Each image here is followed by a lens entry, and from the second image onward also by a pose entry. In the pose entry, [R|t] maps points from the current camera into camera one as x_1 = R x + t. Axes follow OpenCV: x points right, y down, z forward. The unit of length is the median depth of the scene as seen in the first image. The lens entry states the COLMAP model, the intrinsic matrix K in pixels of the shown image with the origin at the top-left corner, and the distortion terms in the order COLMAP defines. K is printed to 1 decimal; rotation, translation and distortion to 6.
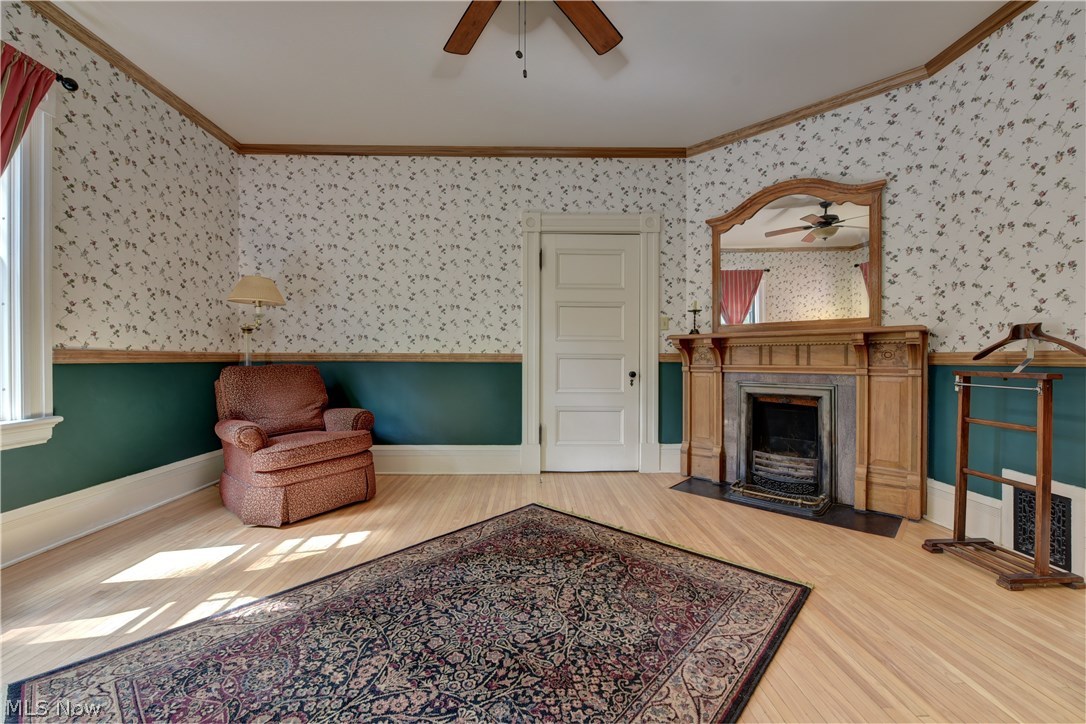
lens RADIAL K [[456.2, 0, 540.0], [0, 456.2, 361.2], [0, 0, 1]] dist [-0.014416, -0.000227]
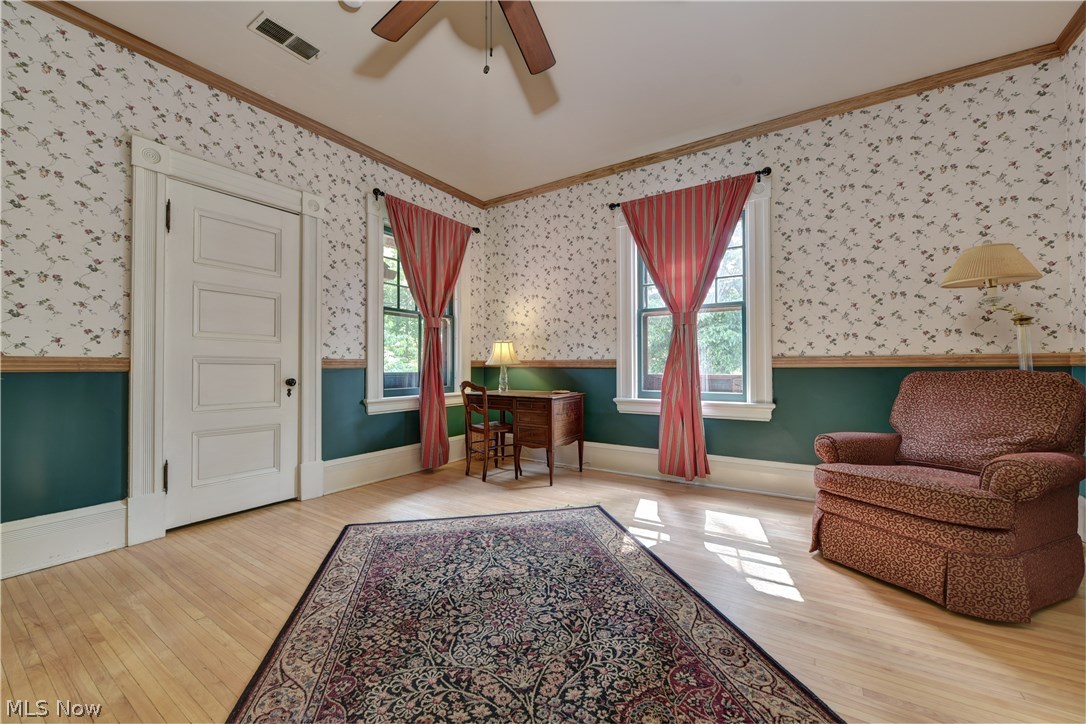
lens RADIAL K [[426.8, 0, 539.8], [0, 426.8, 364.7], [0, 0, 1]] dist [-0.008213, 0.000331]
pose [[-0.582473, -0.000423, -0.812850, 0.641164], [0.001802, 0.999997, -0.001812, -0.003091], [0.812848, -0.002520, -0.582470, 1.638039]]
